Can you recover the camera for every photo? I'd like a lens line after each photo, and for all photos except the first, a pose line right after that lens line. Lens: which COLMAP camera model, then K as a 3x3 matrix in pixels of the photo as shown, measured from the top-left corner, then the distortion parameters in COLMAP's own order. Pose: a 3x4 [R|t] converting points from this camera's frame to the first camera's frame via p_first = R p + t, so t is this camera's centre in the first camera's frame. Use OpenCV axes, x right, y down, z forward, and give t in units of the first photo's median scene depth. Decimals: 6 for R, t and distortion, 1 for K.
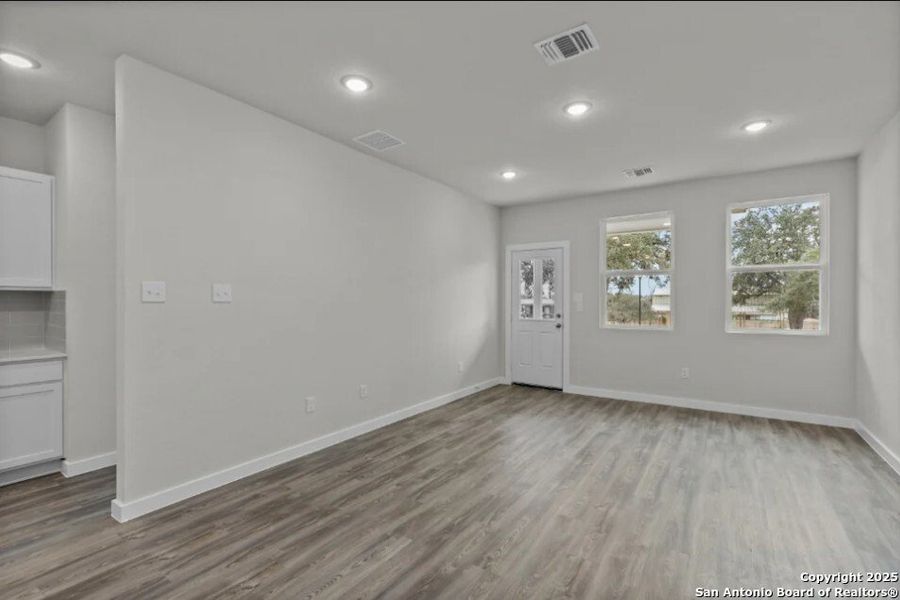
lens RADIAL K [[405.3, 0, 453.1], [0, 405.3, 304.4], [0, 0, 1]] dist [0.002575, -0.000437]
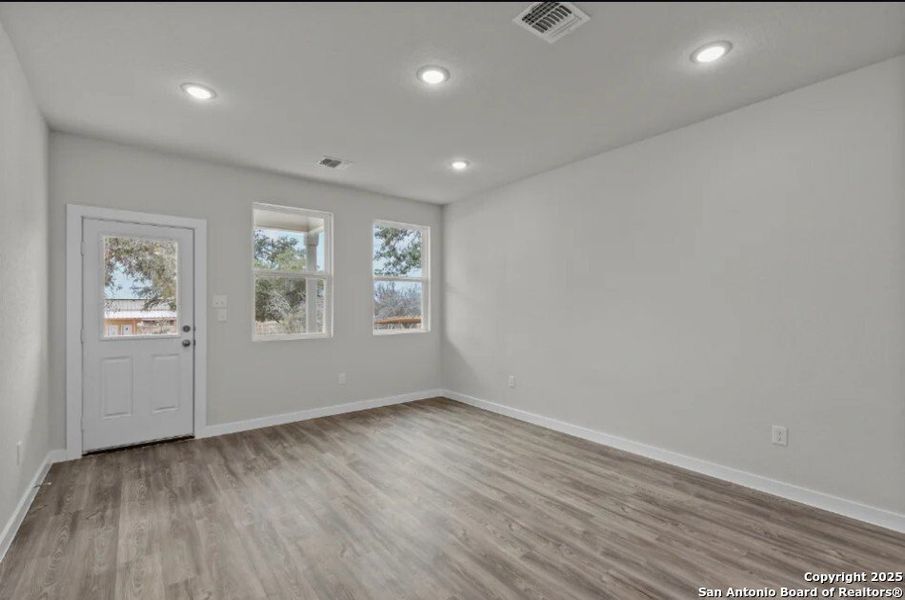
lens RADIAL K [[407.1, 0, 454.6], [0, 407.1, 309.7], [0, 0, 1]] dist [0.001530, 0.000078]
pose [[0.300561, -0.010069, 0.953710, -0.316436], [0.009222, 0.999928, 0.007651, -0.005109], [-0.953718, 0.006496, 0.300632, 0.467890]]
